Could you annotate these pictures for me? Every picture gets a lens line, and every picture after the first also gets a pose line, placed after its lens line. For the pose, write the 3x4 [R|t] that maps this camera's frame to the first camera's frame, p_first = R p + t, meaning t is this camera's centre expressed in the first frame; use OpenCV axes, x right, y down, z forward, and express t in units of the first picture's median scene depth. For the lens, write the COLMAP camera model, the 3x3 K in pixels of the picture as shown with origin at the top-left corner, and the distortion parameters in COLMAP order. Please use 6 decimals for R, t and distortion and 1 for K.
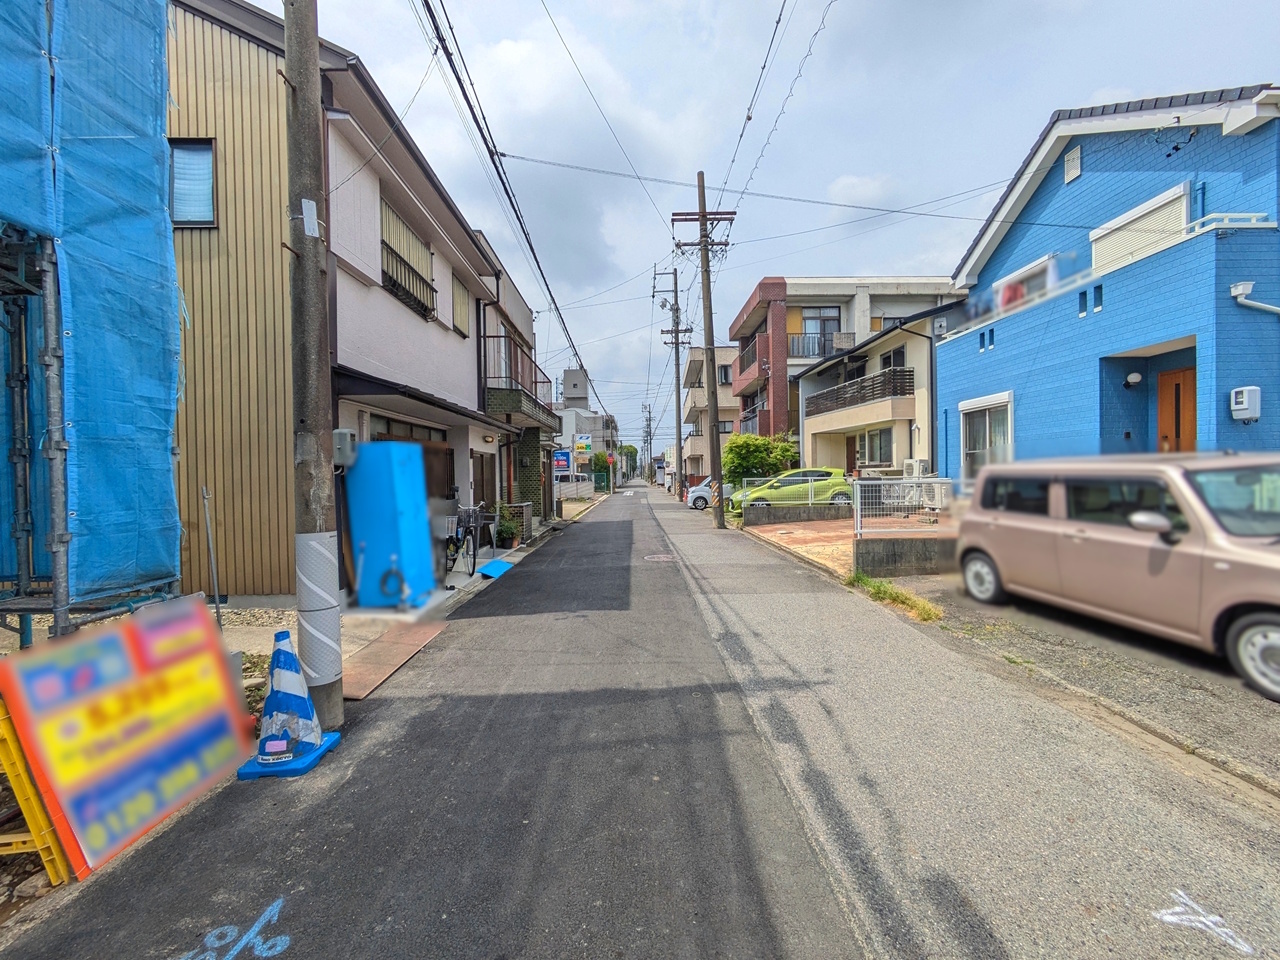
lens RADIAL K [[508.5, 0, 640.0], [0, 508.5, 480.0], [0, 0, 1]] dist [-0.001173, -0.000215]
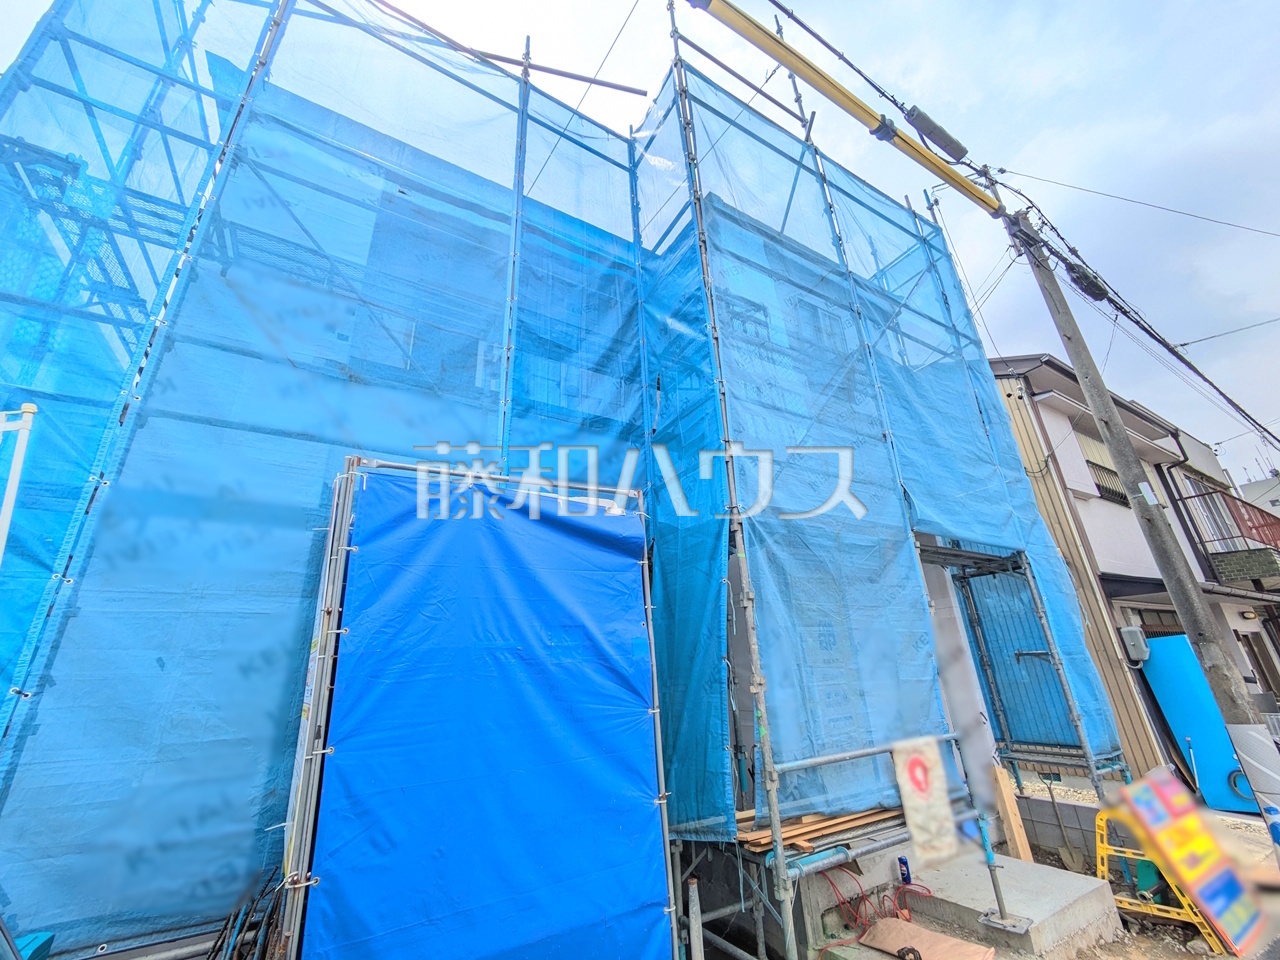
lens RADIAL K [[504.2, 0, 640.0], [0, 504.2, 480.0], [0, 0, 1]] dist [0.003056, 0.000015]
pose [[0.503324, -0.317488, -0.803658, -0.198186], [0.025709, 0.935145, -0.353331, -0.064326], [0.863715, 0.157179, 0.478843, -1.101835]]
